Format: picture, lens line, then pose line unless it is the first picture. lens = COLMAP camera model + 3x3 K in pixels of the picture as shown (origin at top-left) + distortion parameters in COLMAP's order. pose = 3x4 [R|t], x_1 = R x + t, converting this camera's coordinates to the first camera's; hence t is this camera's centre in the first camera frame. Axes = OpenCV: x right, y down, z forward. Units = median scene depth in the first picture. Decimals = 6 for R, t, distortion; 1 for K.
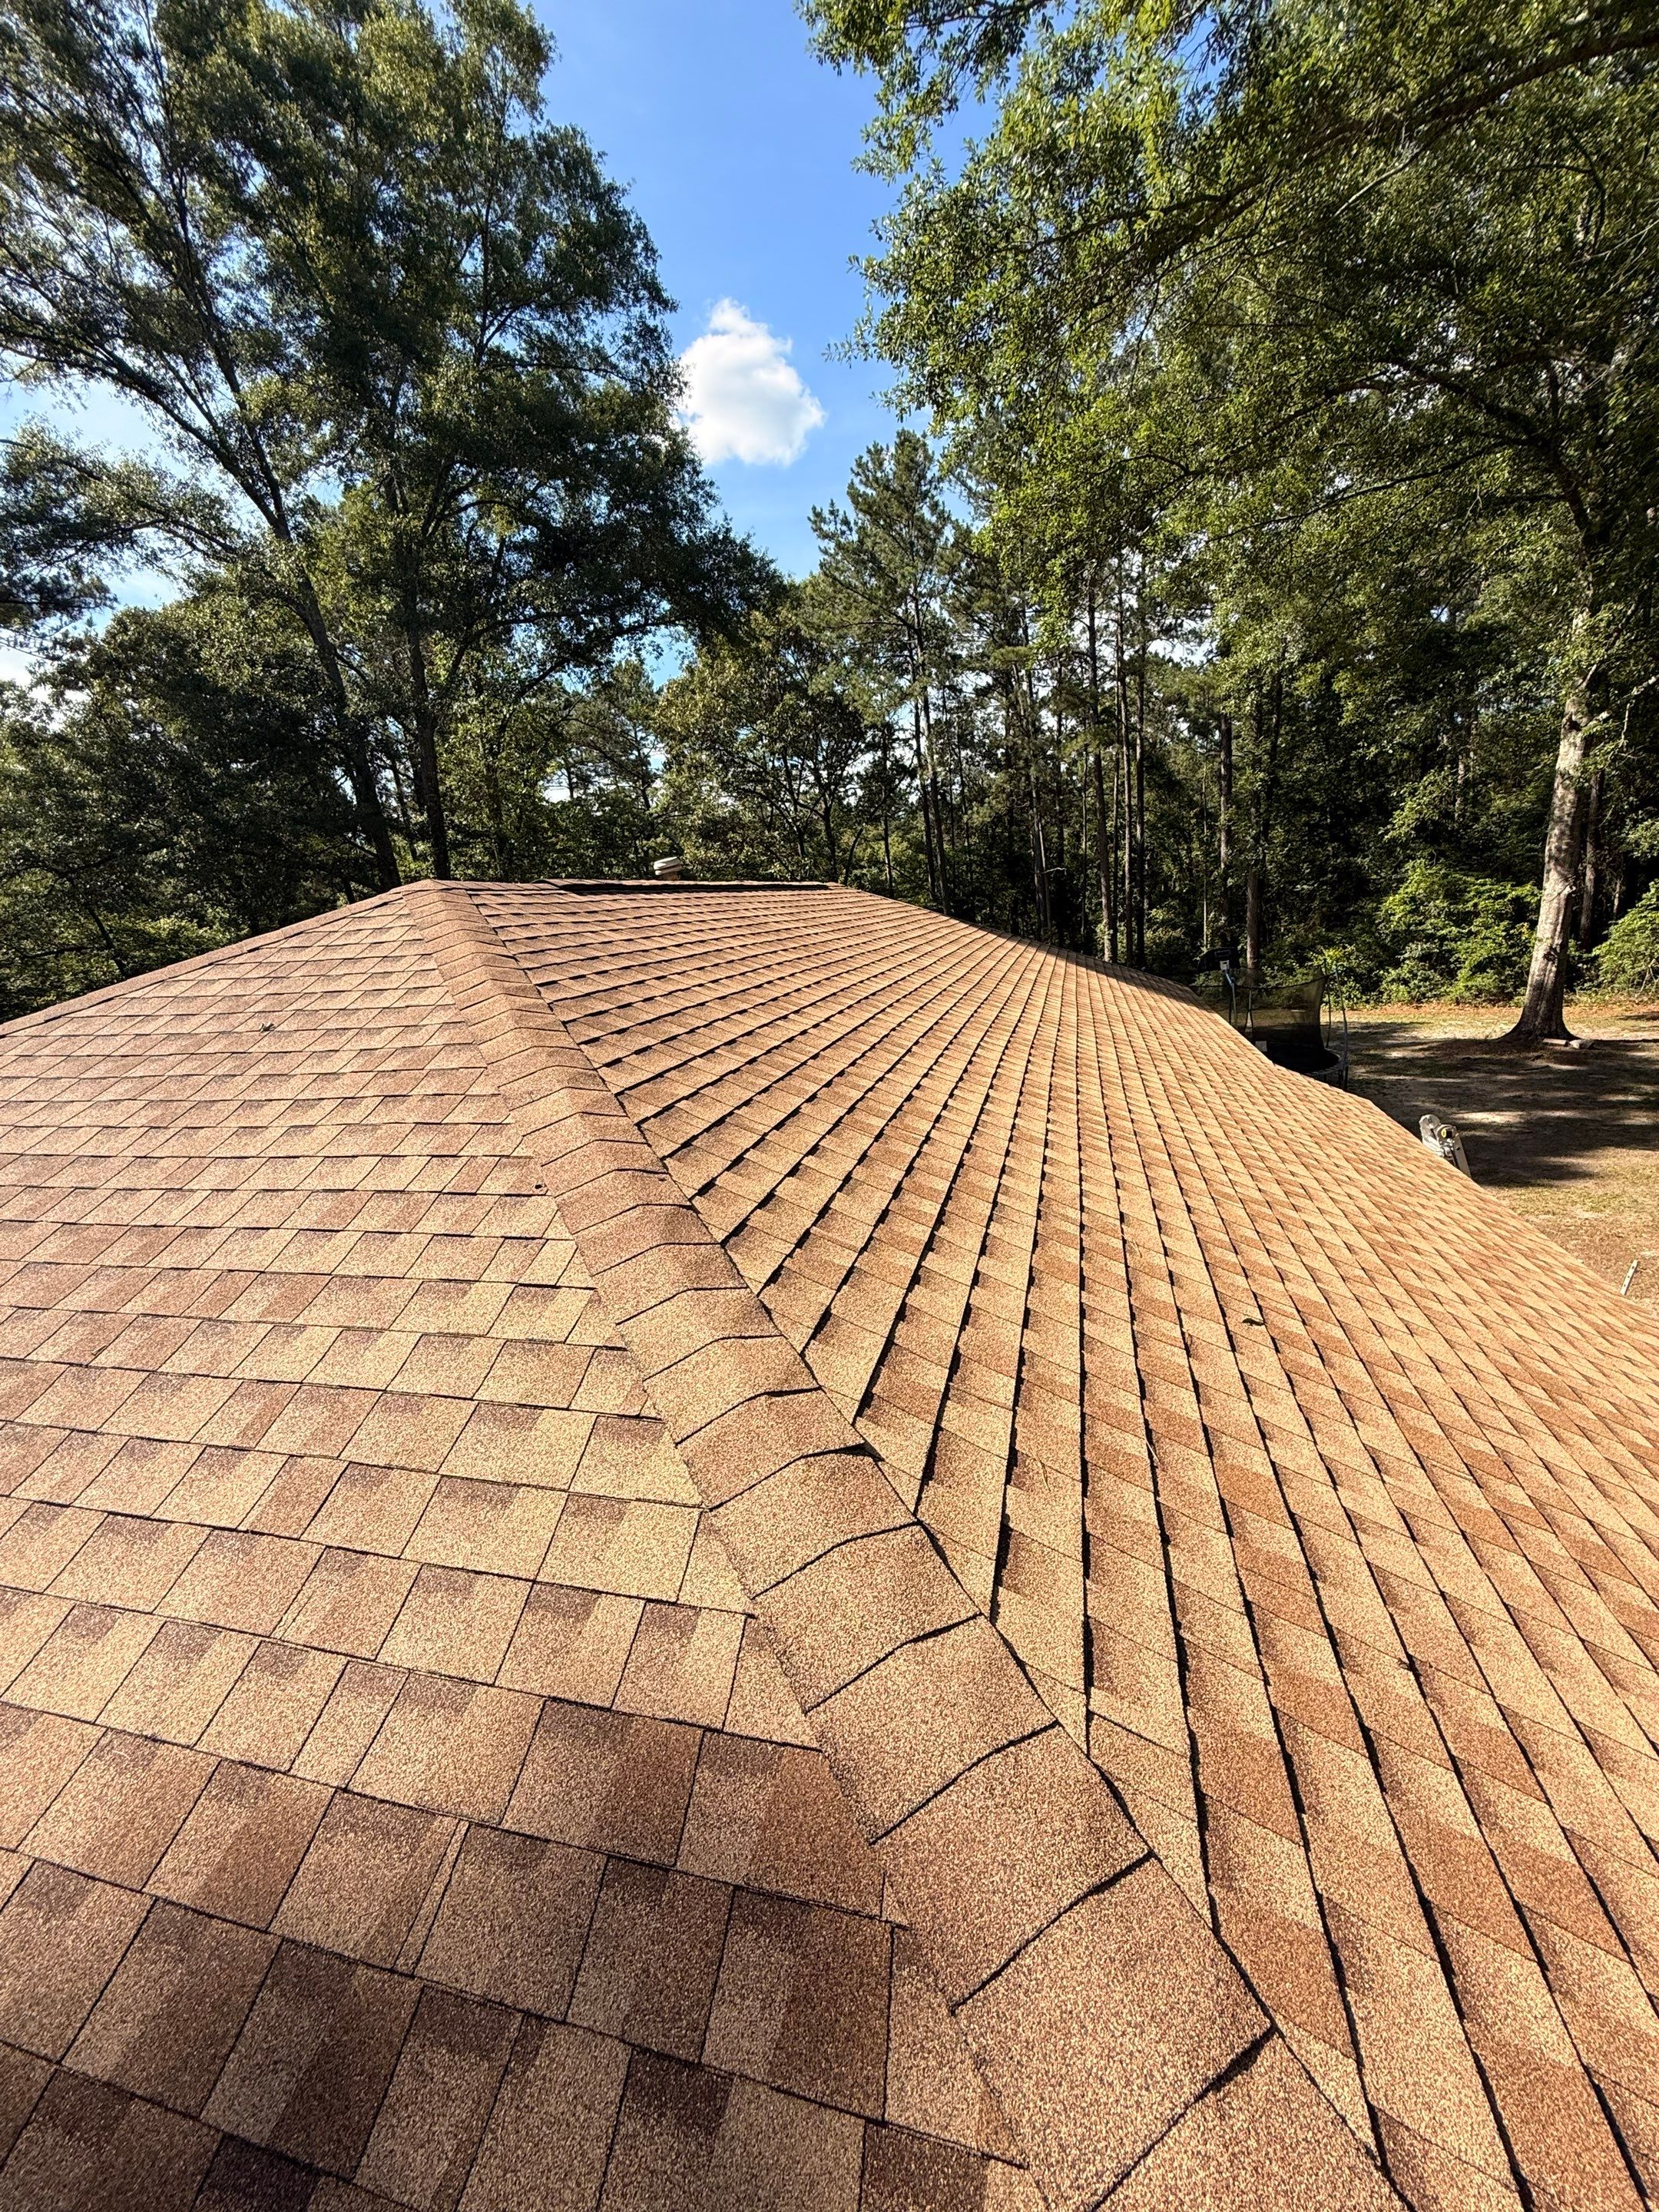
lens RADIAL K [[869.8, 0, 821.1], [0, 869.8, 1134.4], [0, 0, 1]] dist [-0.004265, 0.001048]
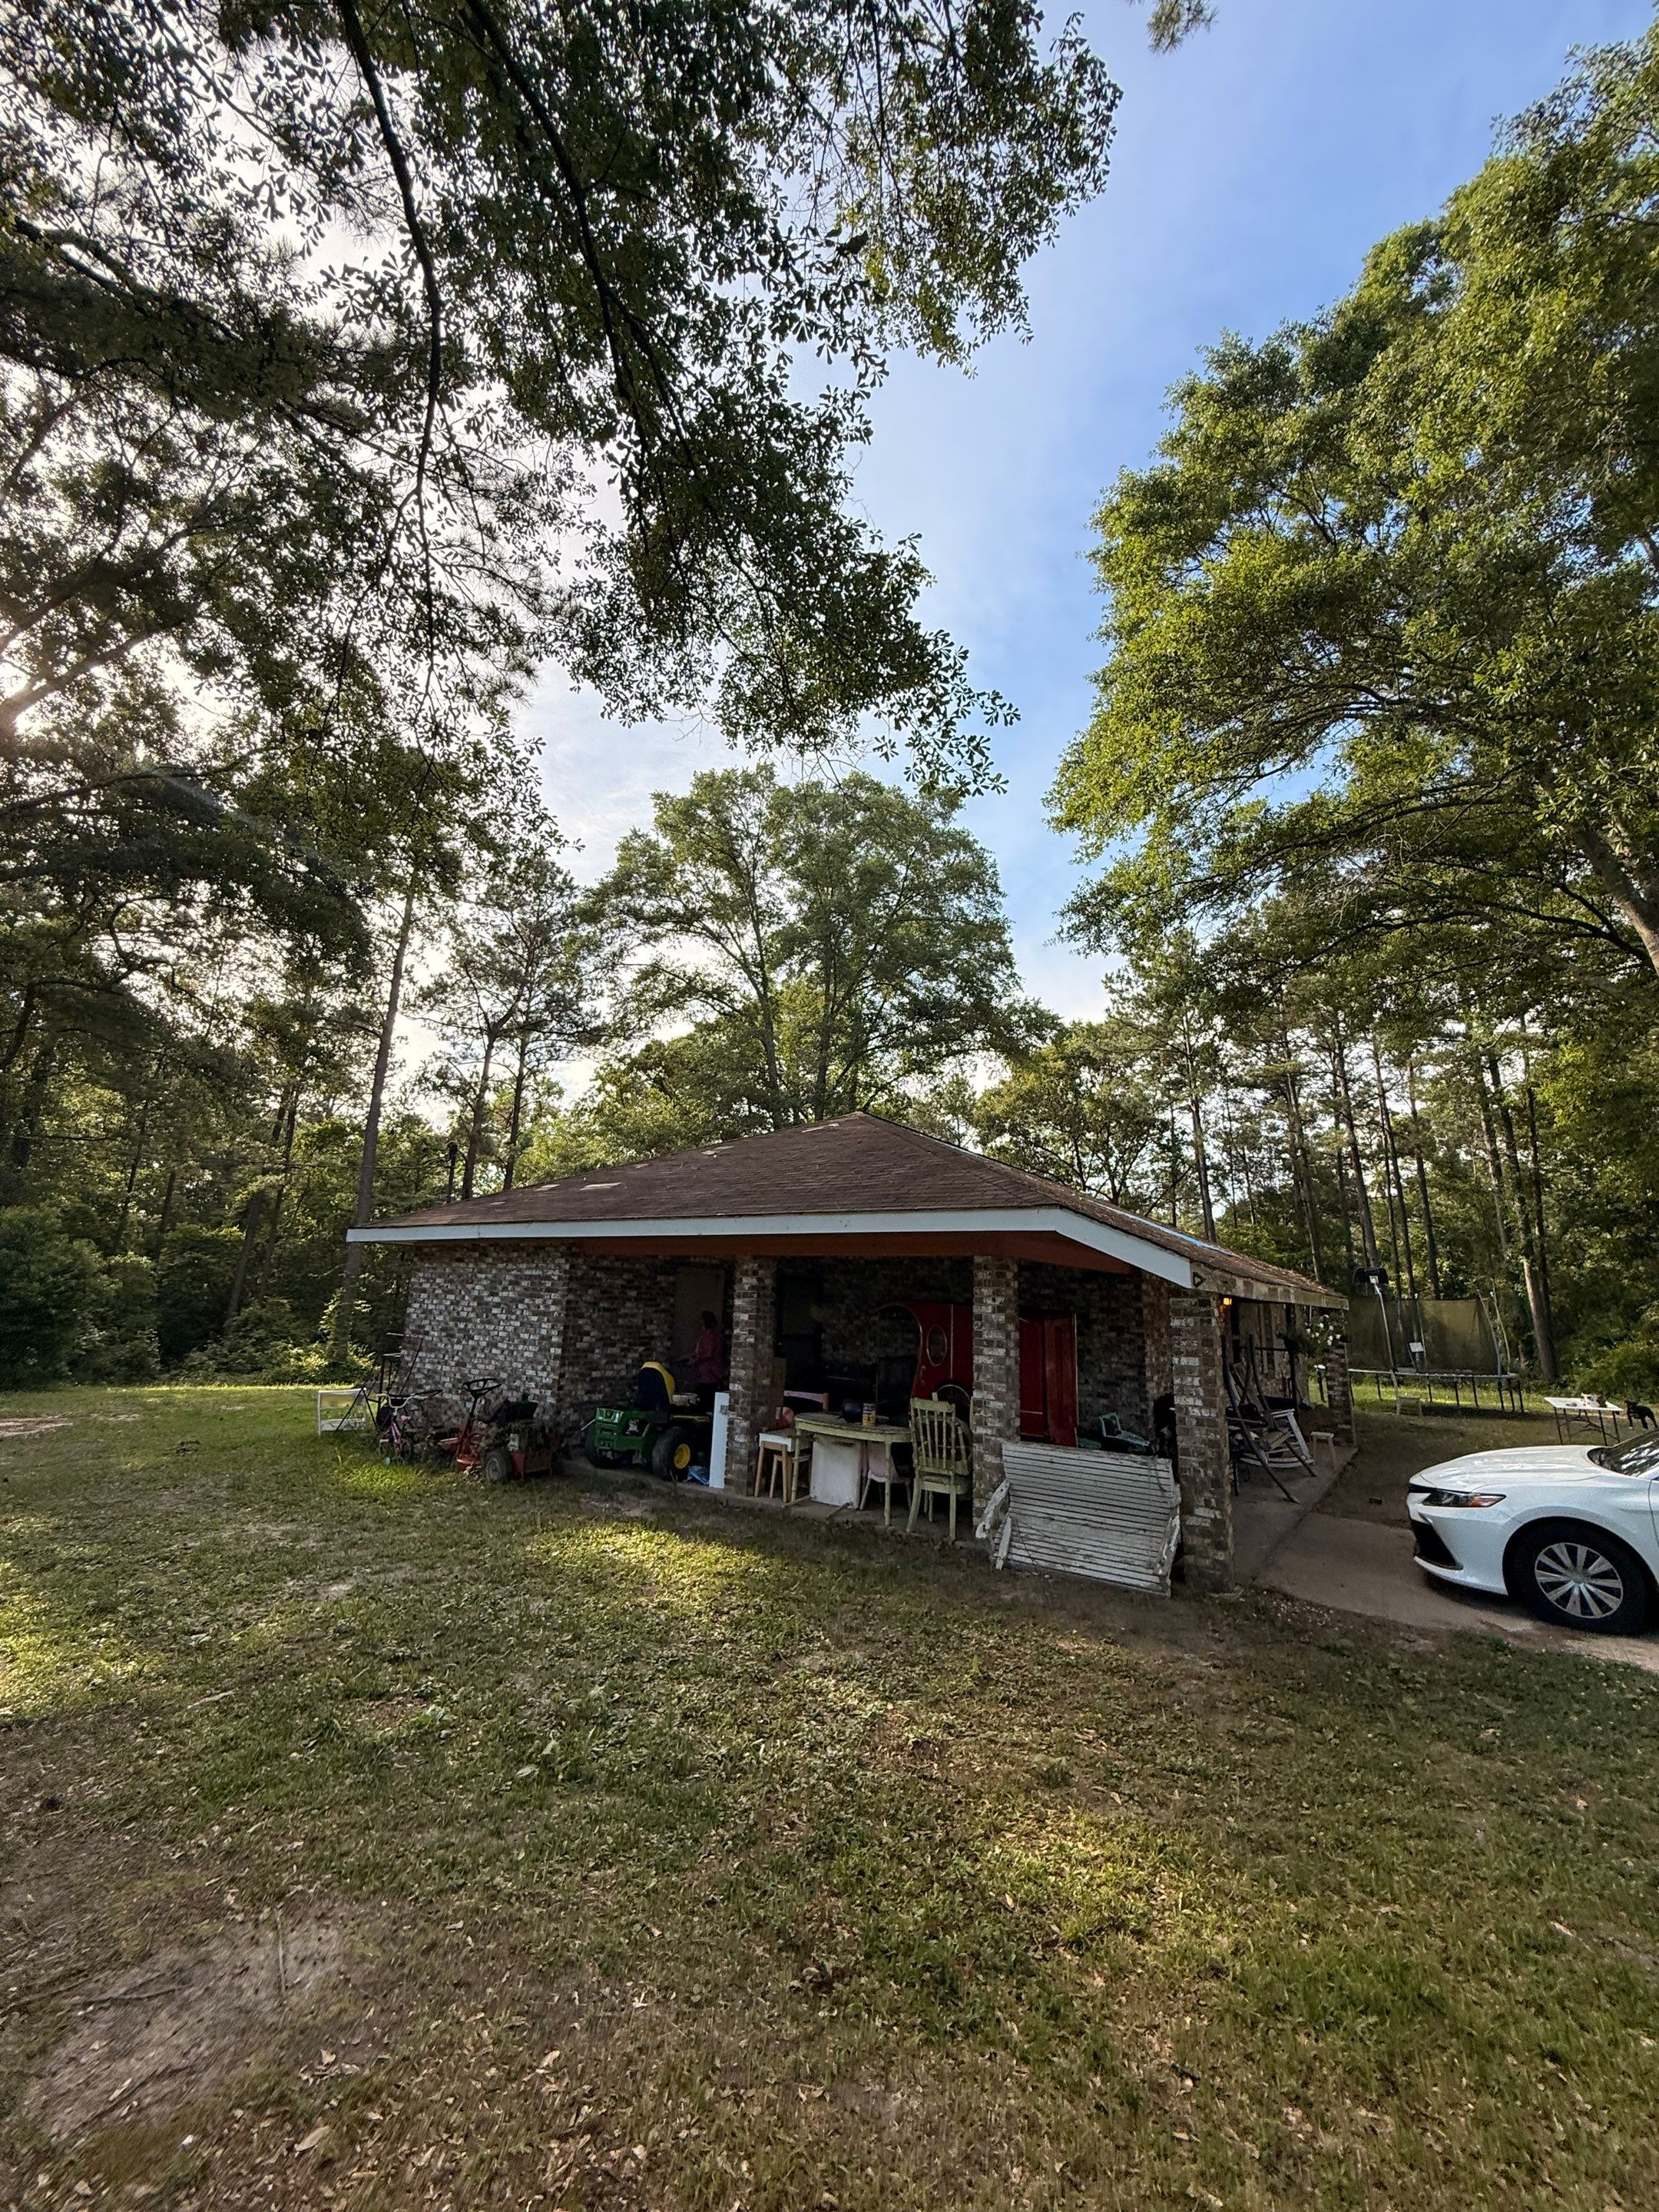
lens RADIAL K [[875.7, 0, 827.2], [0, 875.7, 1101.7], [0, 0, 1]] dist [-0.002571, 0.000638]
pose [[0.945288, 0.023293, -0.325405, 0.058571], [-0.167797, 0.890112, -0.423728, 0.180487], [0.279777, 0.455147, 0.845320, -0.315286]]
